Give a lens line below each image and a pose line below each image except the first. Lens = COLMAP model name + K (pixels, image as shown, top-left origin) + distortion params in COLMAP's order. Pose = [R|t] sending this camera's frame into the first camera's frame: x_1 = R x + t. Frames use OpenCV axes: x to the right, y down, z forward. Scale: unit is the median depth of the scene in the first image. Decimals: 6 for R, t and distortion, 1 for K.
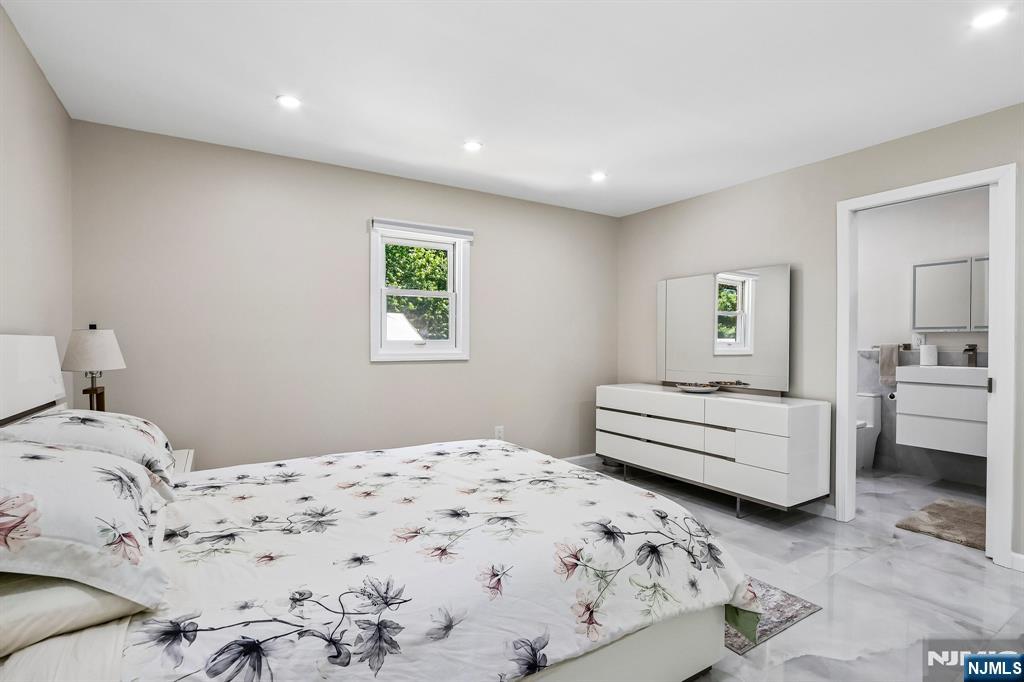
lens RADIAL K [[486.5, 0, 513.0], [0, 486.5, 343.8], [0, 0, 1]] dist [-0.003445, -0.000407]
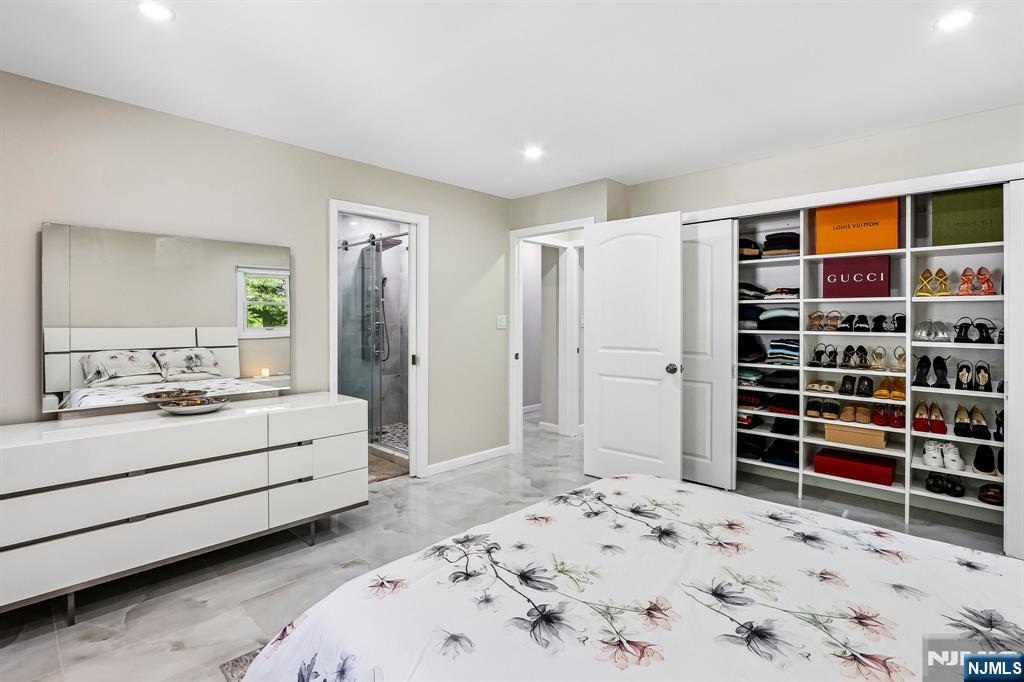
lens RADIAL K [[486.5, 0, 507.5], [0, 486.5, 323.4], [0, 0, 1]] dist [-0.003445, -0.000407]
pose [[-0.235869, -0.005033, 0.971772, -0.587999], [-0.000432, 0.999987, 0.005074, -0.040088], [-0.971785, 0.000777, -0.235868, 1.193175]]
